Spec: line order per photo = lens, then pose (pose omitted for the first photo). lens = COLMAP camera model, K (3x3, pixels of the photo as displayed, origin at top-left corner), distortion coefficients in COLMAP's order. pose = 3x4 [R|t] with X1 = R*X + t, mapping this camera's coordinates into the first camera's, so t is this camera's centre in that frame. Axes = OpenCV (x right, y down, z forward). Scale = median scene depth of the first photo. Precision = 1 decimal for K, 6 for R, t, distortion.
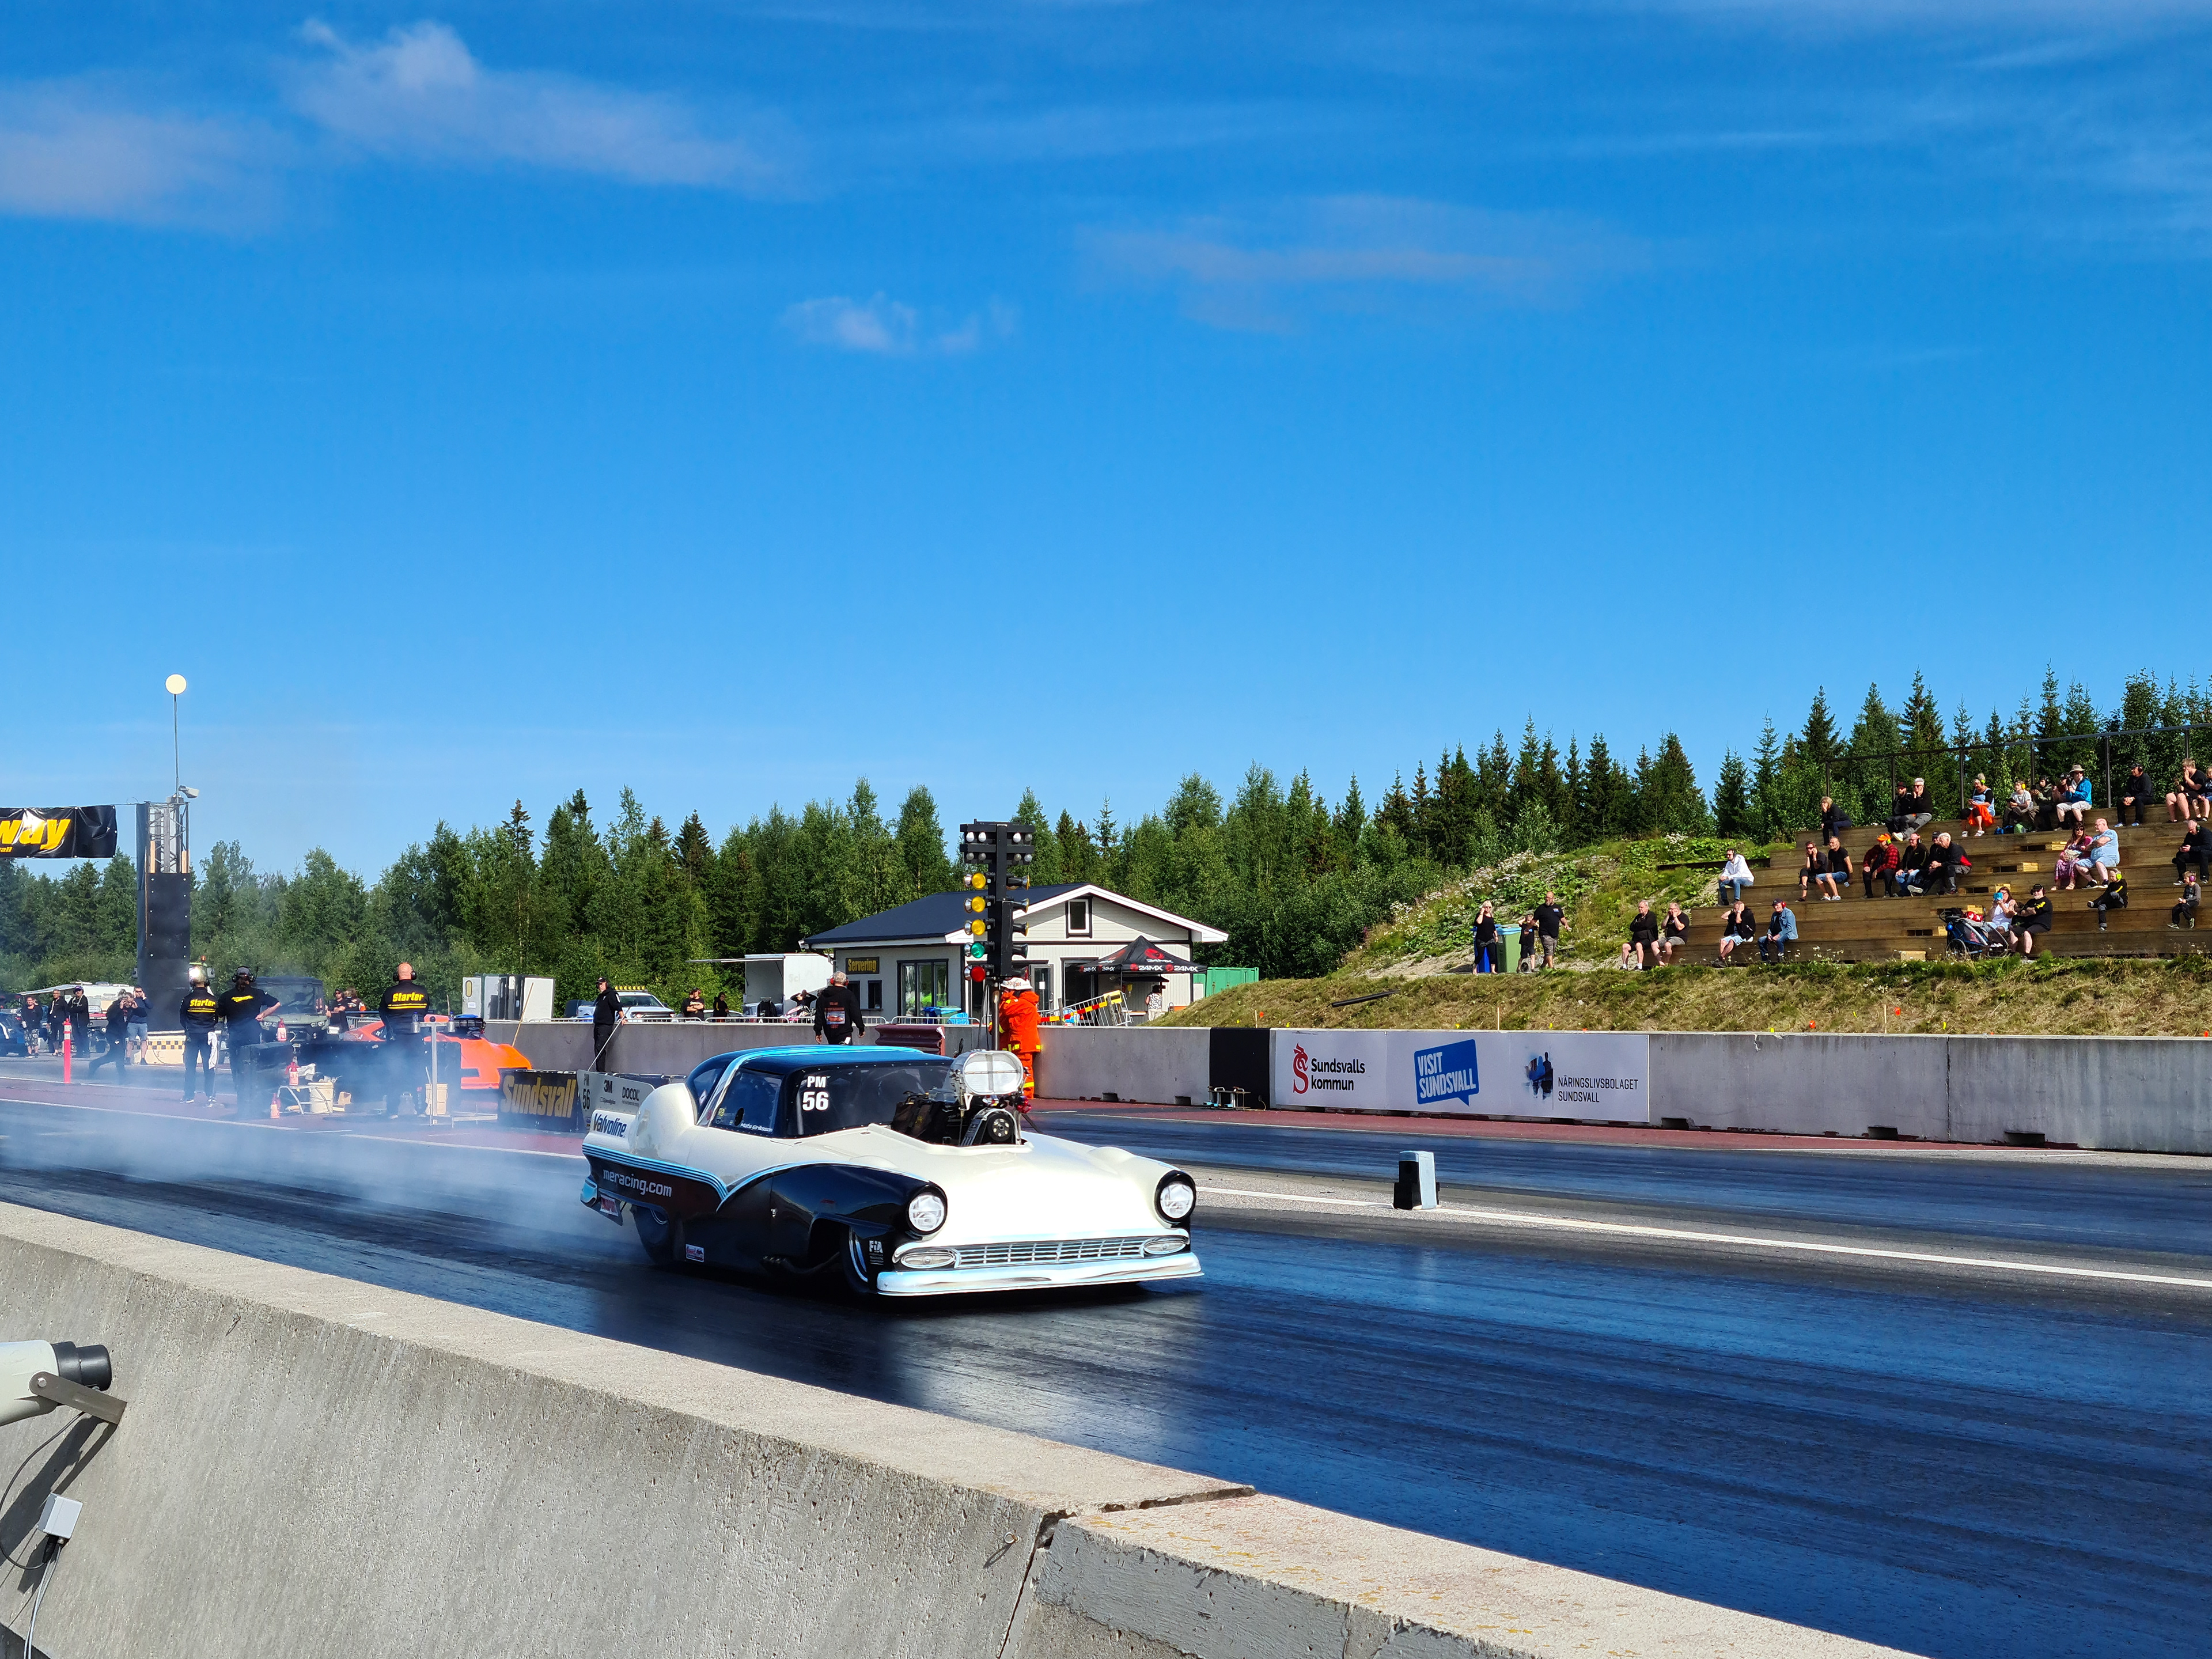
lens RADIAL K [[3424.1, 0, 1118.1], [0, 3424.1, 816.4], [0, 0, 1]] dist [0.085959, 0.000000]
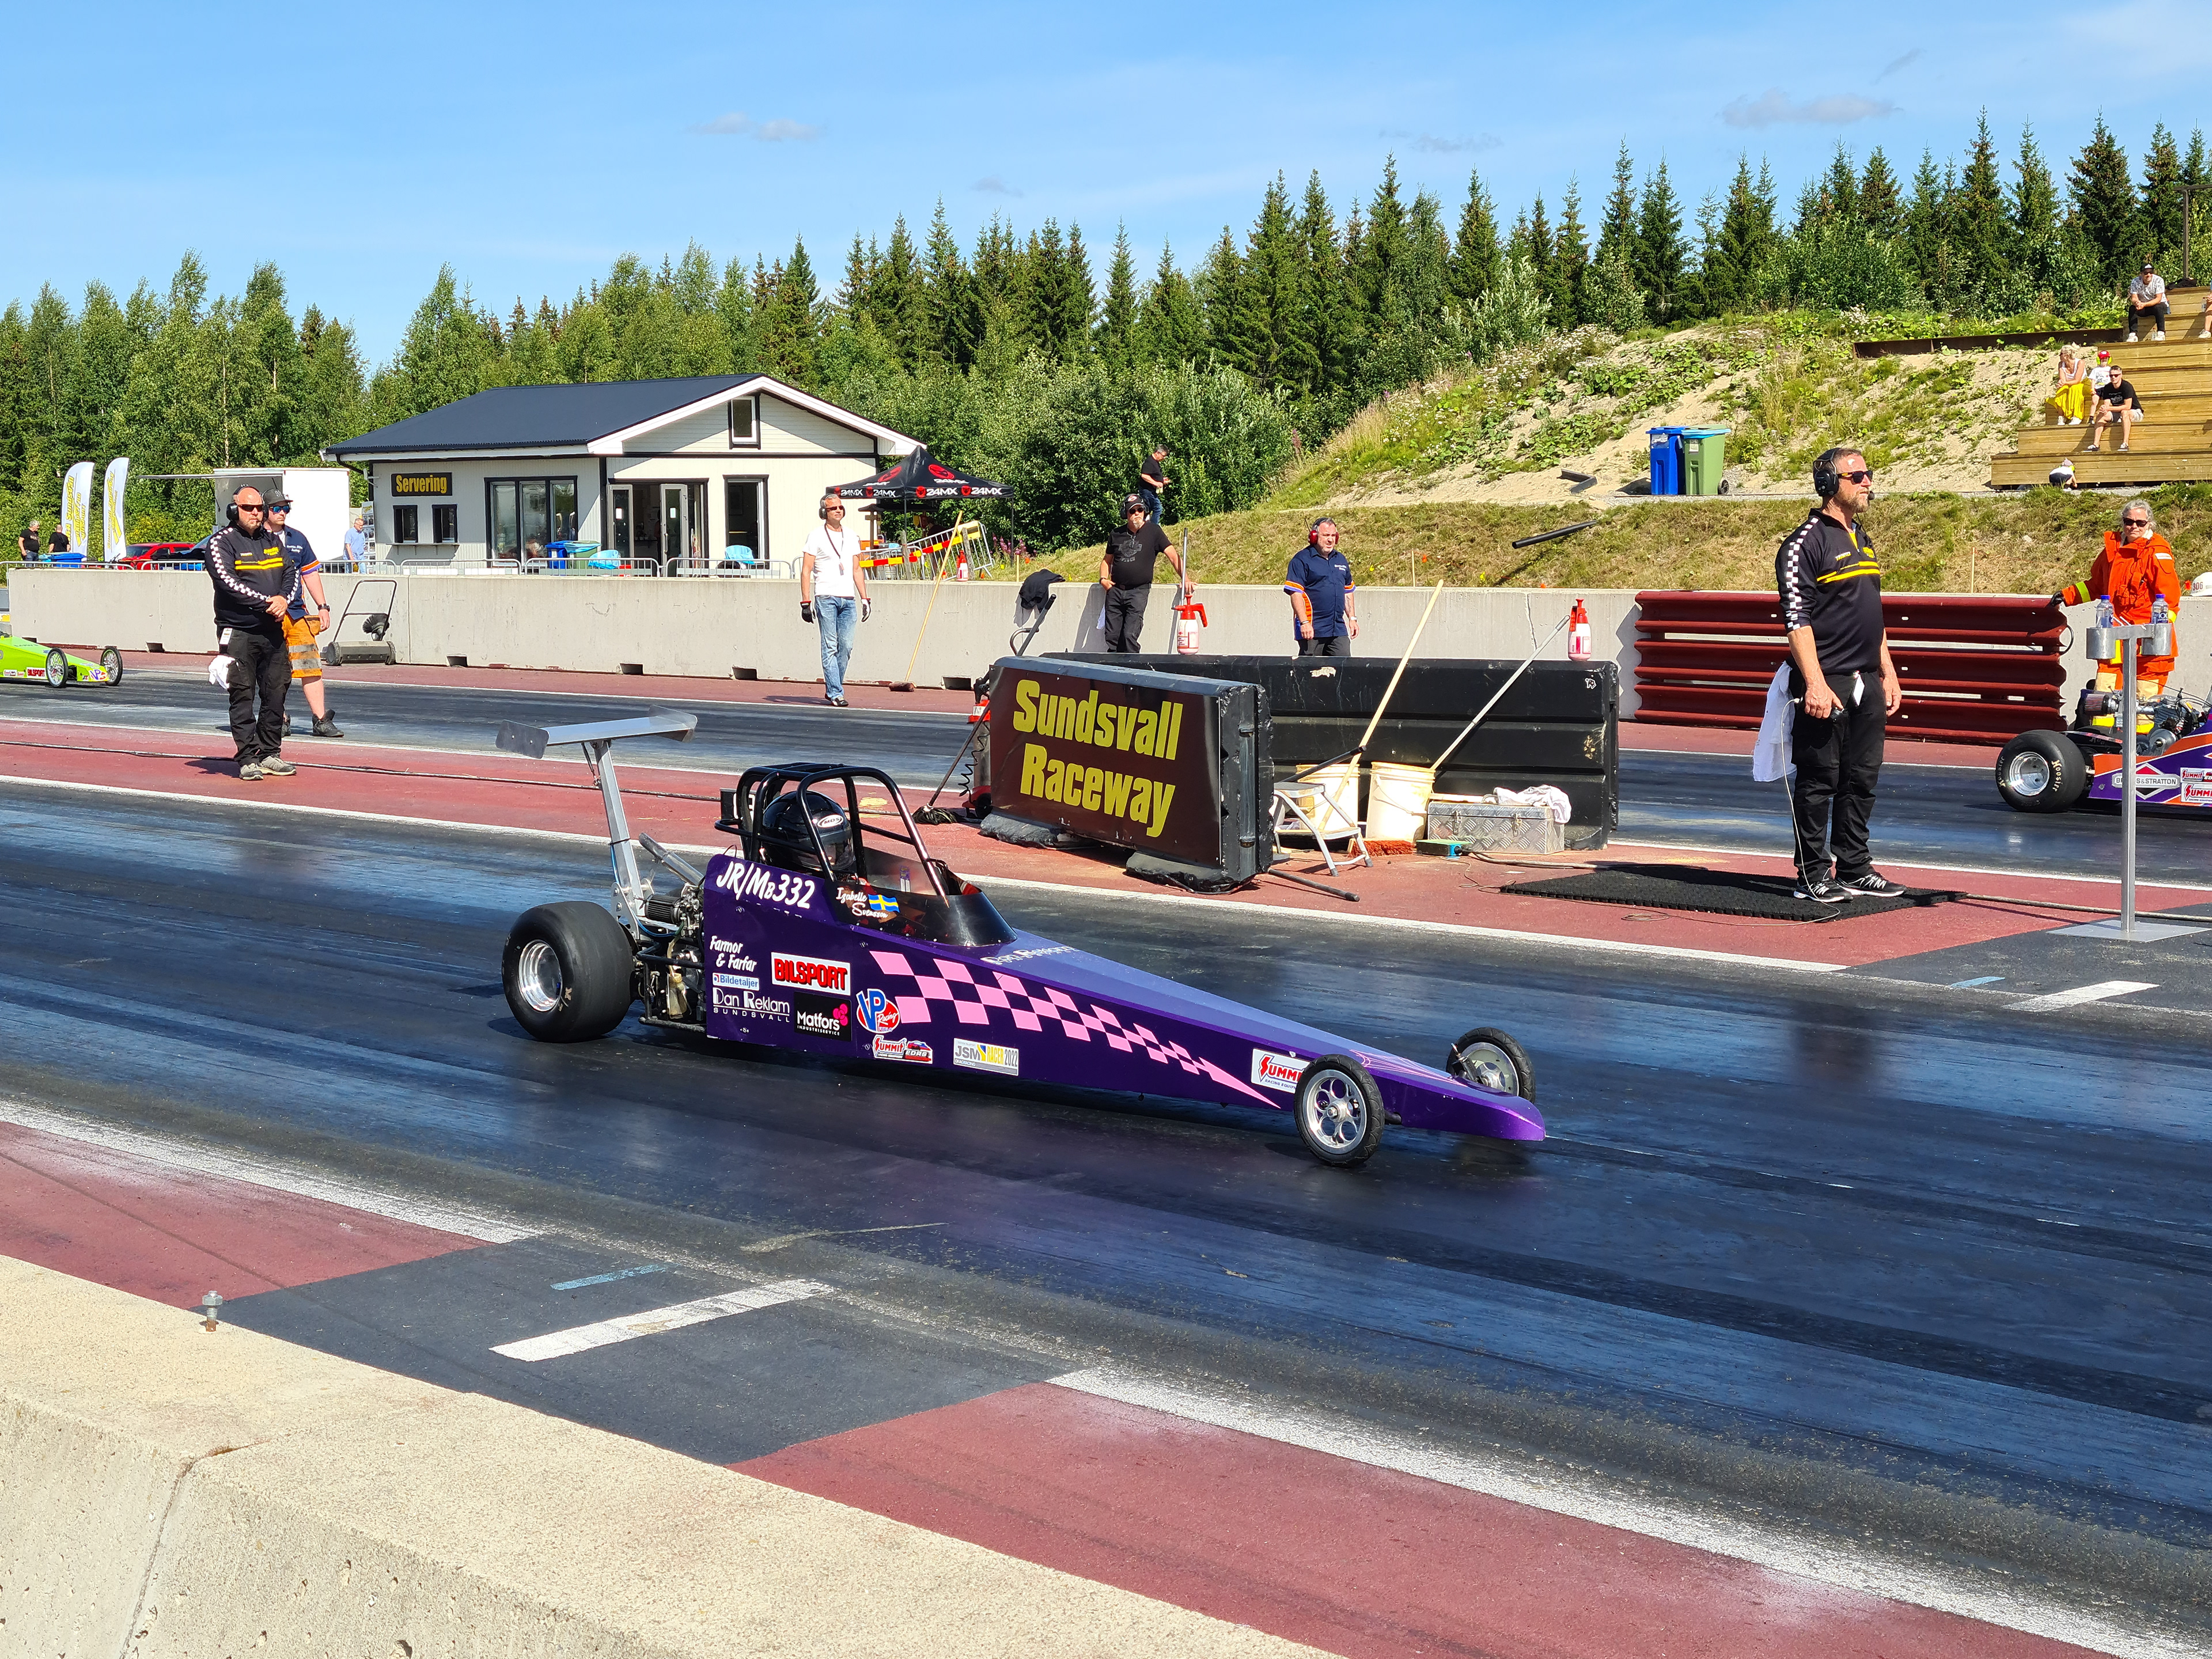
lens RADIAL K [[3424.1, 0, 1105.8], [0, 3424.1, 845.5], [0, 0, 1]] dist [0.085959, 0.000000]
pose [[0.964536, -0.025908, 0.262678, -0.127750], [-0.012778, 0.989421, 0.144509, 0.011395], [-0.263643, -0.142740, 0.954001, 0.240625]]
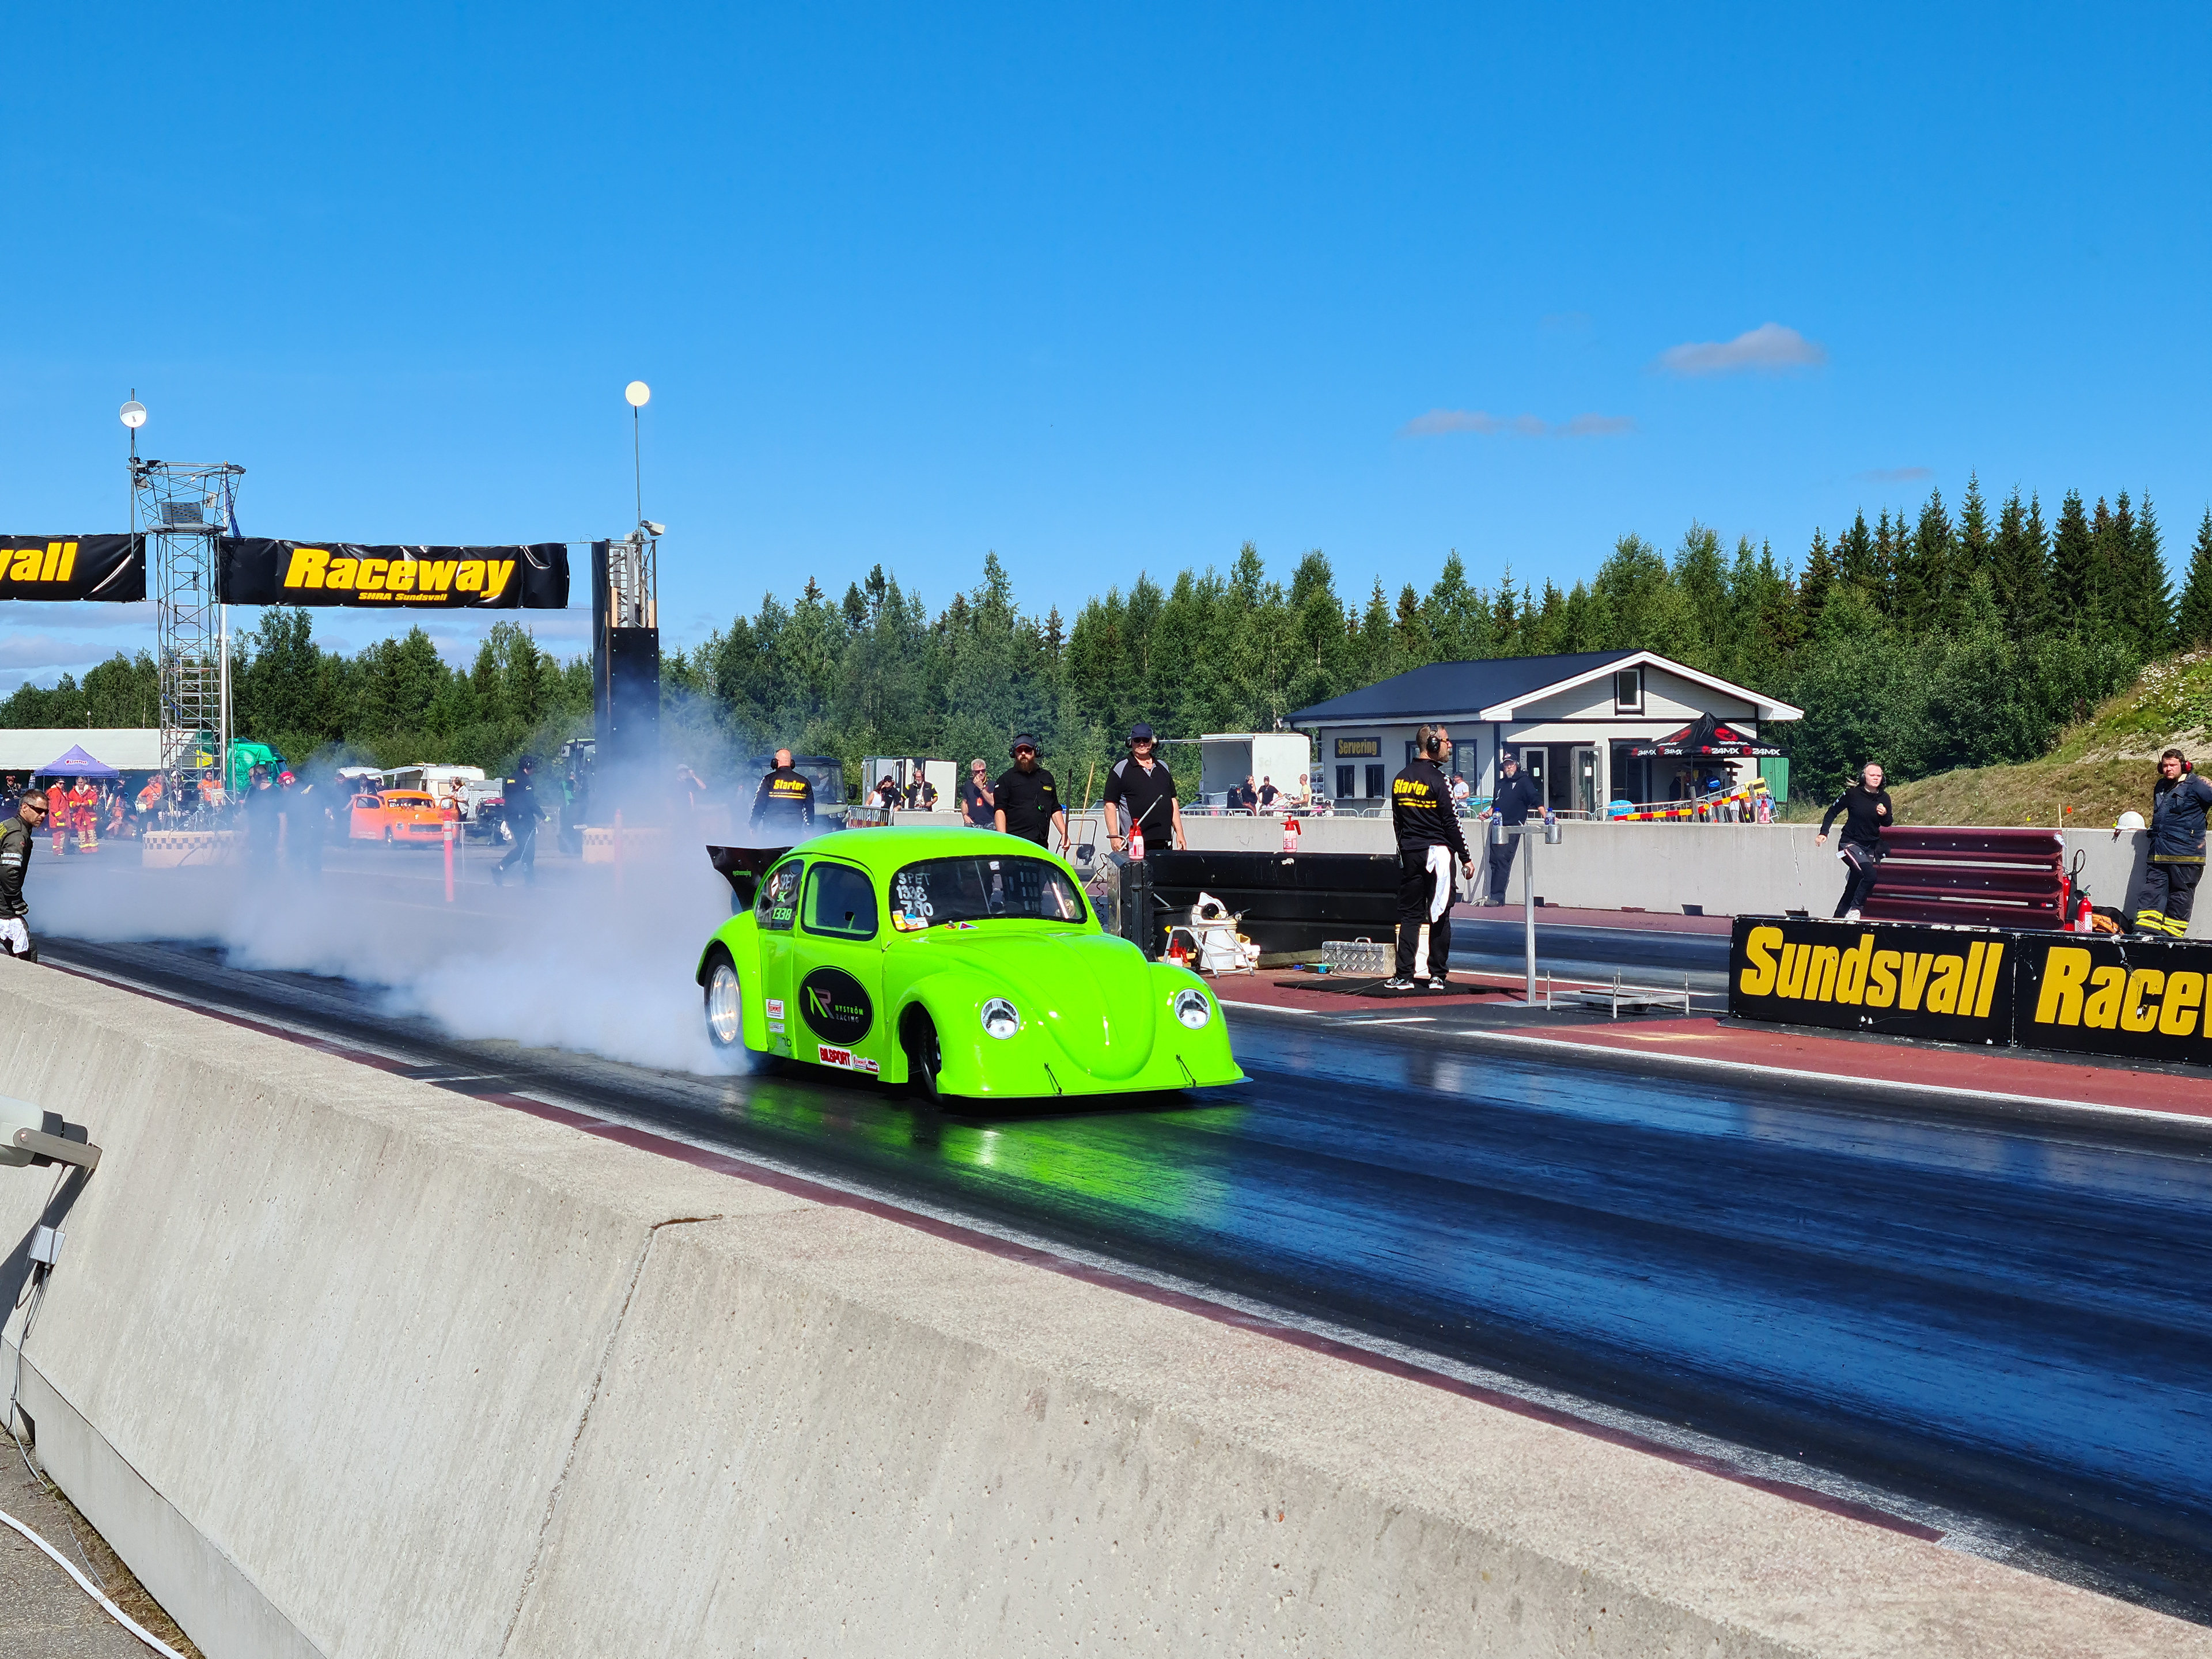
lens RADIAL K [[3424.1, 0, 1128.5], [0, 3424.1, 754.1], [0, 0, 1]] dist [0.085959, 0.000000]
pose [[0.998187, 0.001409, -0.060172, -0.079298], [0.001225, 0.999043, 0.043712, 0.007806], [0.060176, -0.043706, 0.997230, 0.146639]]
